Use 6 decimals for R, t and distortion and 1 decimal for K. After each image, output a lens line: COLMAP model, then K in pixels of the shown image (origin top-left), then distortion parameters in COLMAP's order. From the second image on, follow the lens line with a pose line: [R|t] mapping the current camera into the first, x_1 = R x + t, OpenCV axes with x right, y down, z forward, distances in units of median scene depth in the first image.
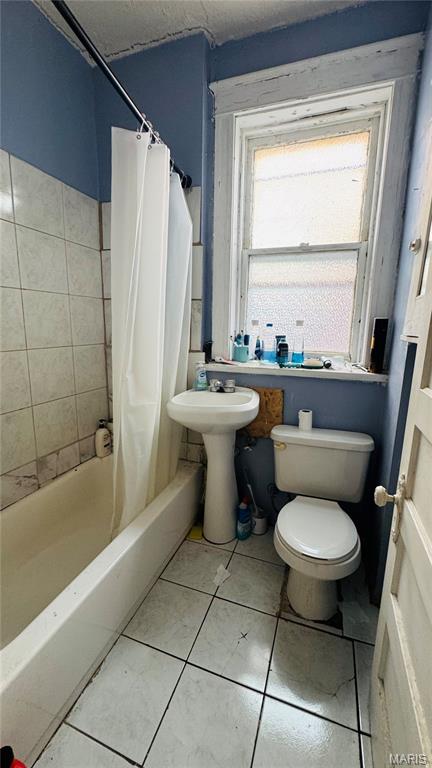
lens RADIAL K [[306.6, 0, 218.0], [0, 306.6, 385.5], [0, 0, 1]] dist [0.000889, 0.000136]
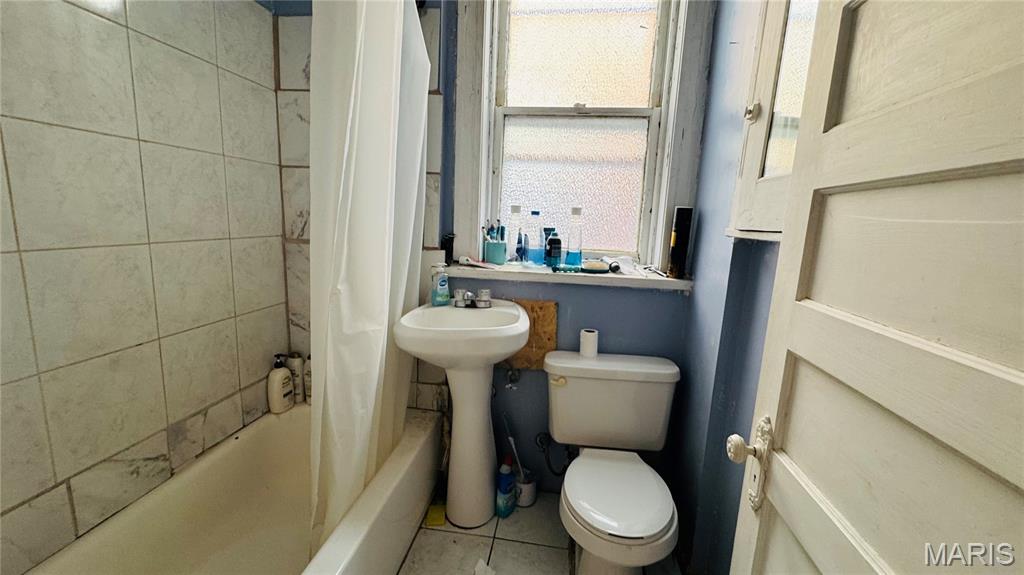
lens RADIAL K [[408.8, 0, 512.8], [0, 408.8, 290.2], [0, 0, 1]] dist [0.000889, 0.000136]
pose [[0.978328, -0.013523, 0.206619, -0.089292], [0.015979, 0.999820, -0.010220, -0.006693], [-0.206443, 0.013300, 0.978368, 0.074684]]
